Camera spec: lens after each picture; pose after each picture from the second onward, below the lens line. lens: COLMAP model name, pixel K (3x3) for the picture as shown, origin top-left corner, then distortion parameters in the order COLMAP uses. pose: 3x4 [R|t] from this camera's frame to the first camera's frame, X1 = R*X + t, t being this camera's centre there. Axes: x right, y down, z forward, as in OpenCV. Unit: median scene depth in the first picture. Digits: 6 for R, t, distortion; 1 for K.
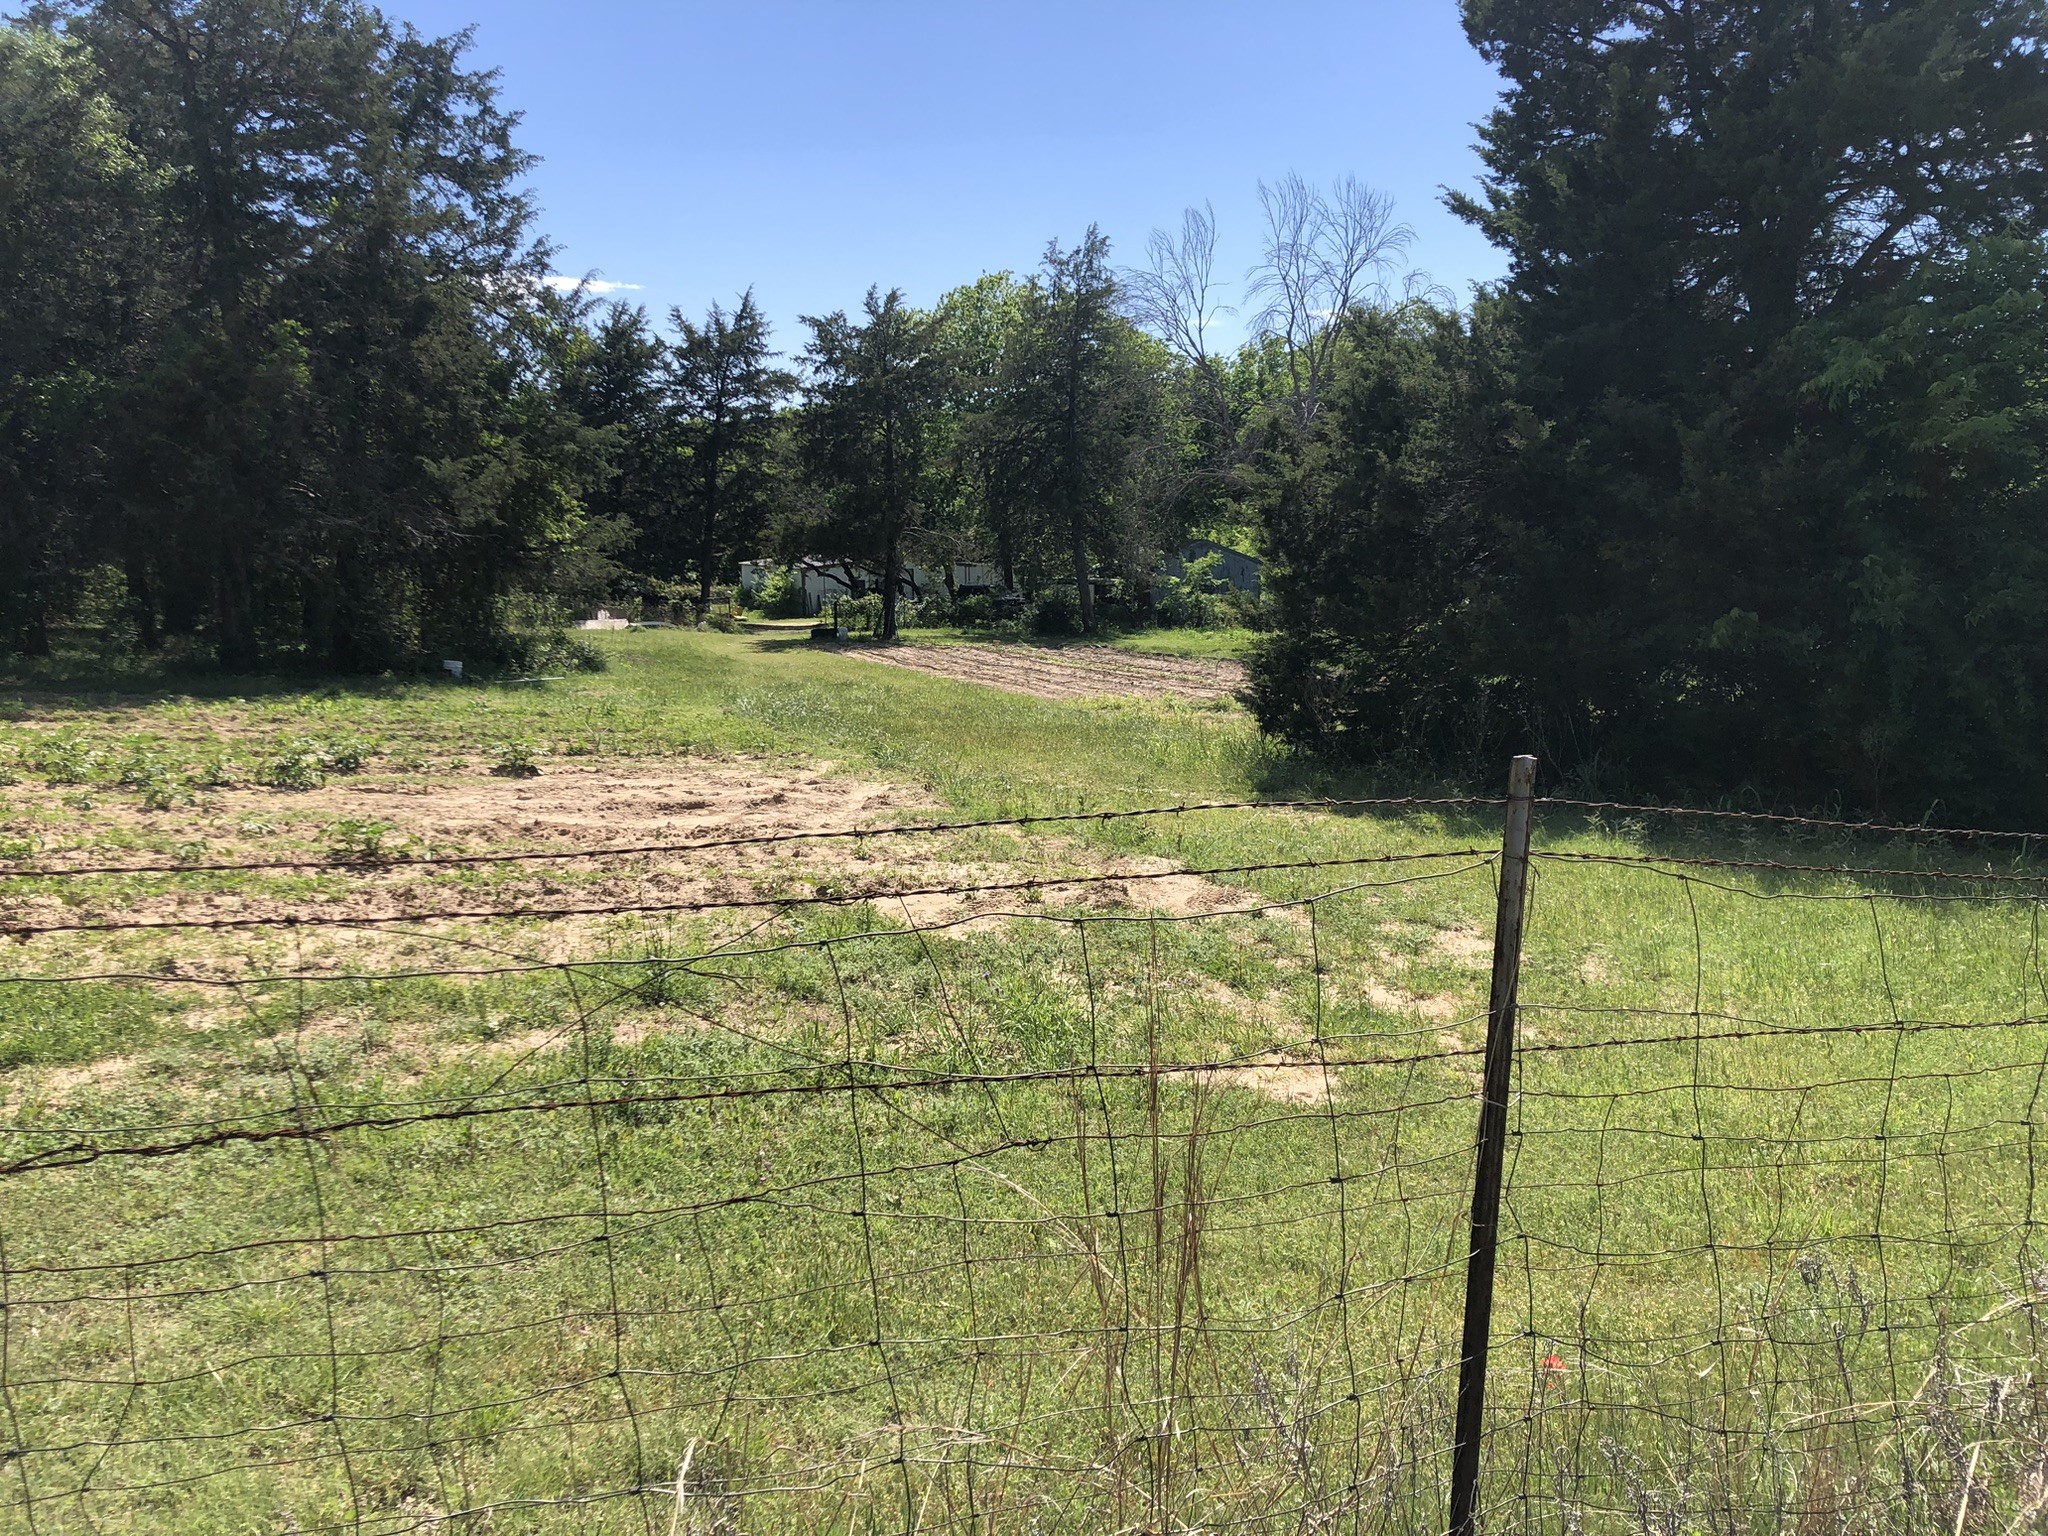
lens RADIAL K [[1656.3, 0, 1032.8], [0, 1656.3, 765.6], [0, 0, 1]] dist [0.022130, -0.008802]
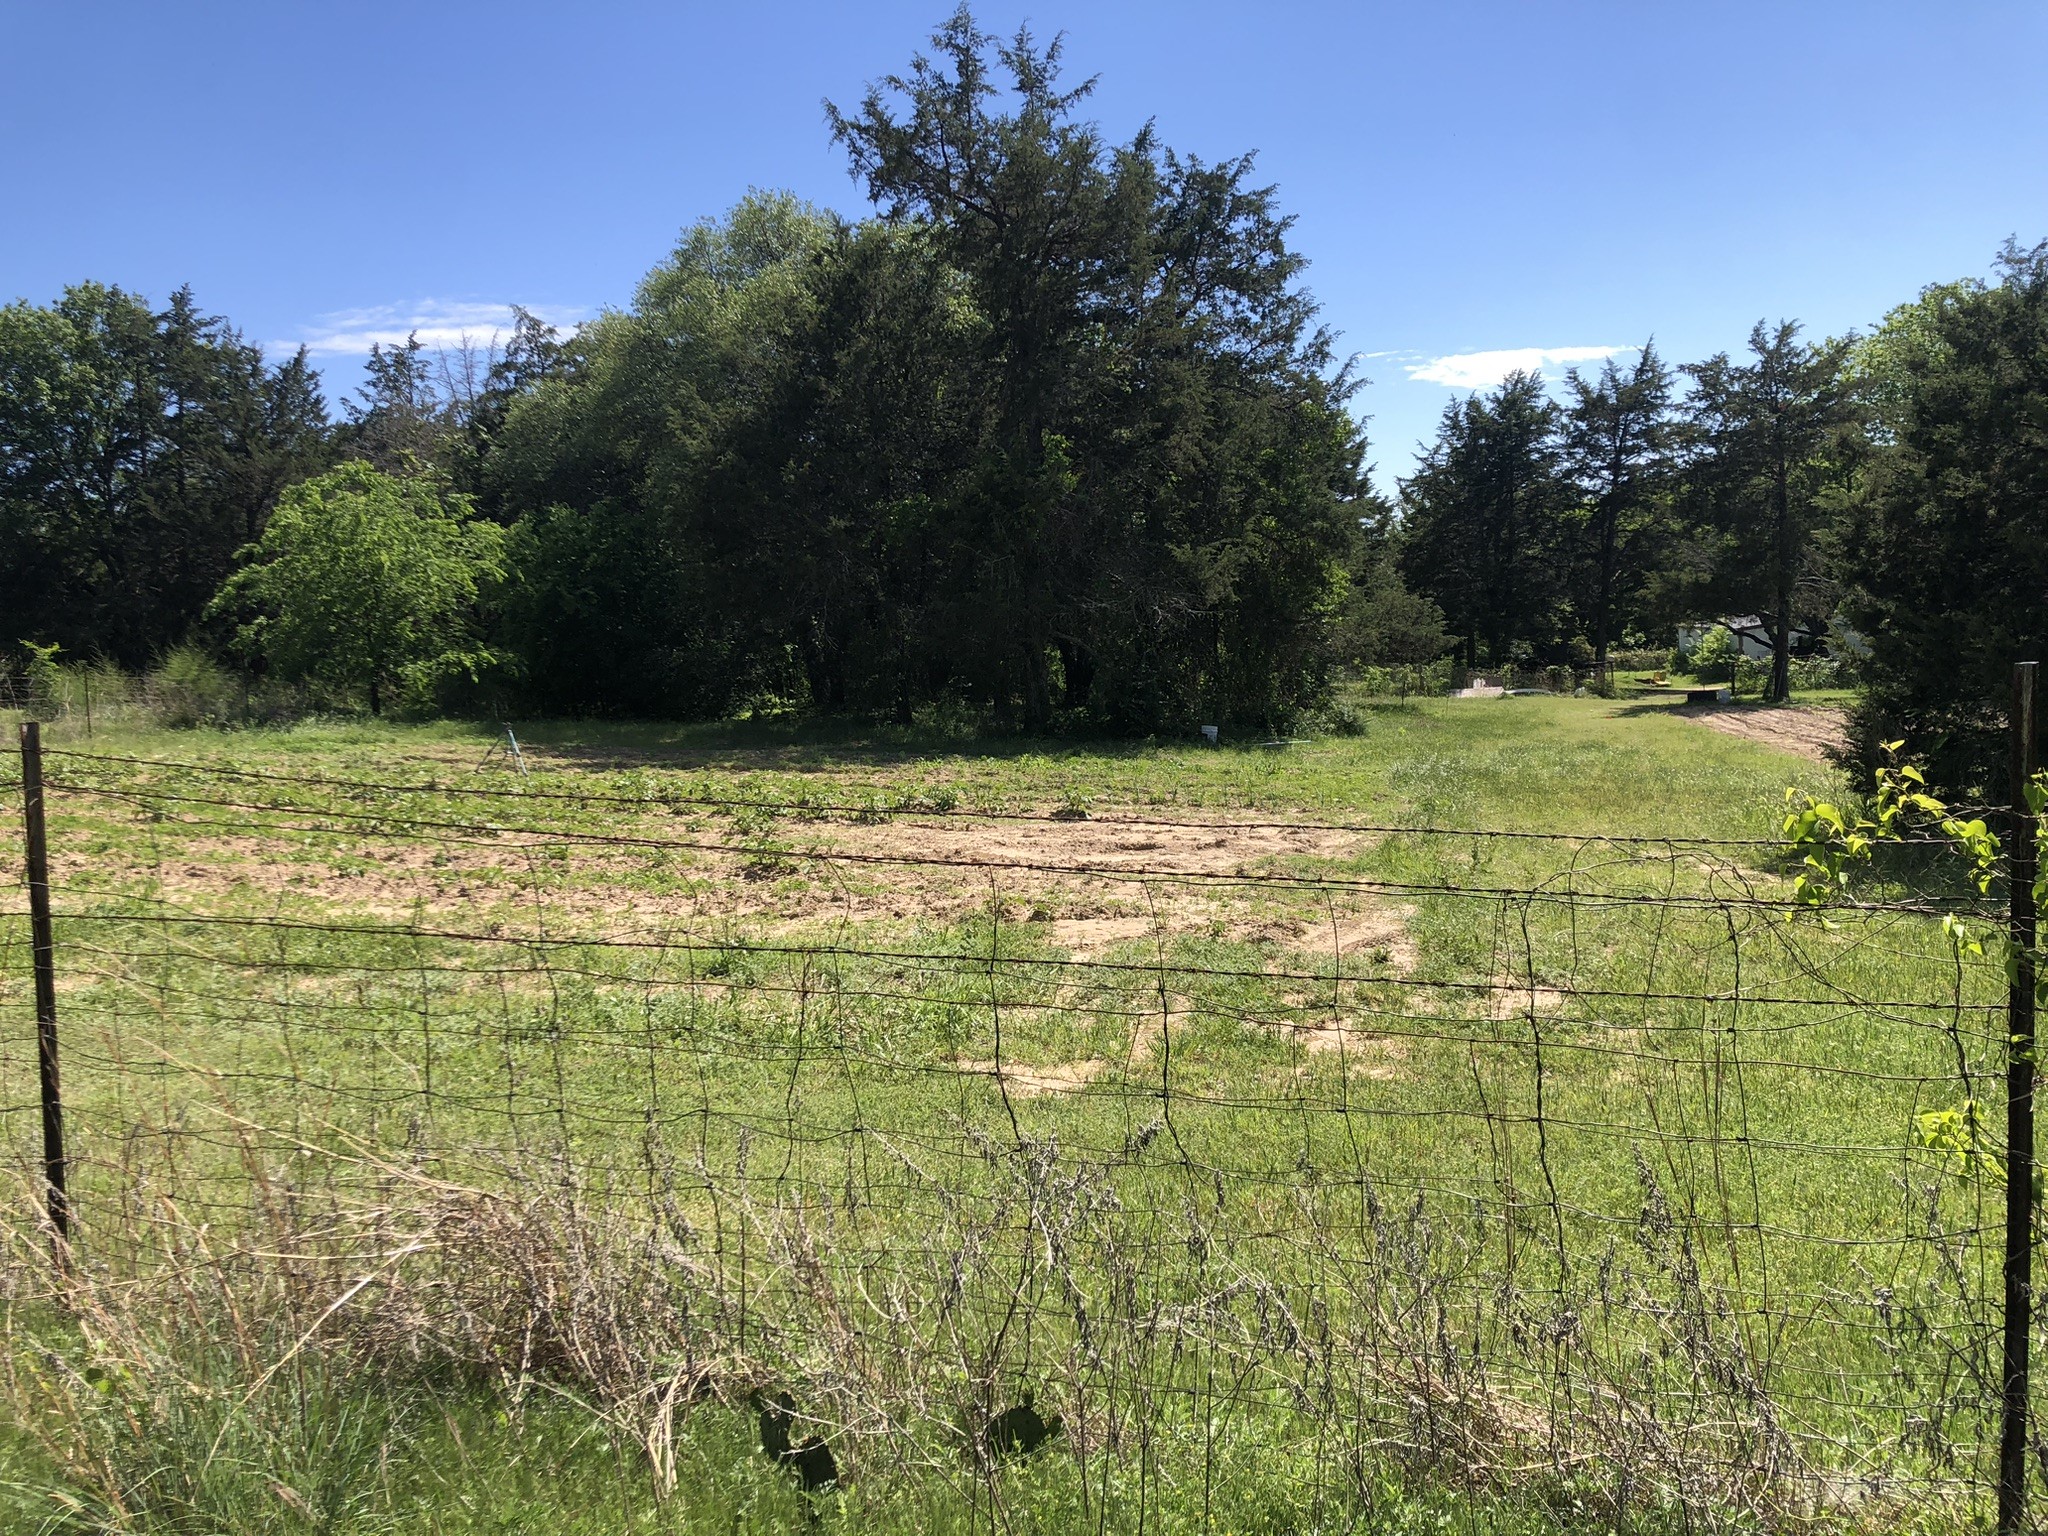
lens RADIAL K [[1671.2, 0, 1031.9], [0, 1671.2, 777.6], [0, 0, 1]] dist [0.025152, -0.097559]
pose [[0.825424, 0.008944, -0.564442, 0.263592], [-0.029626, 0.999183, -0.027492, 0.006758], [0.563735, 0.039415, 0.825015, 0.039119]]
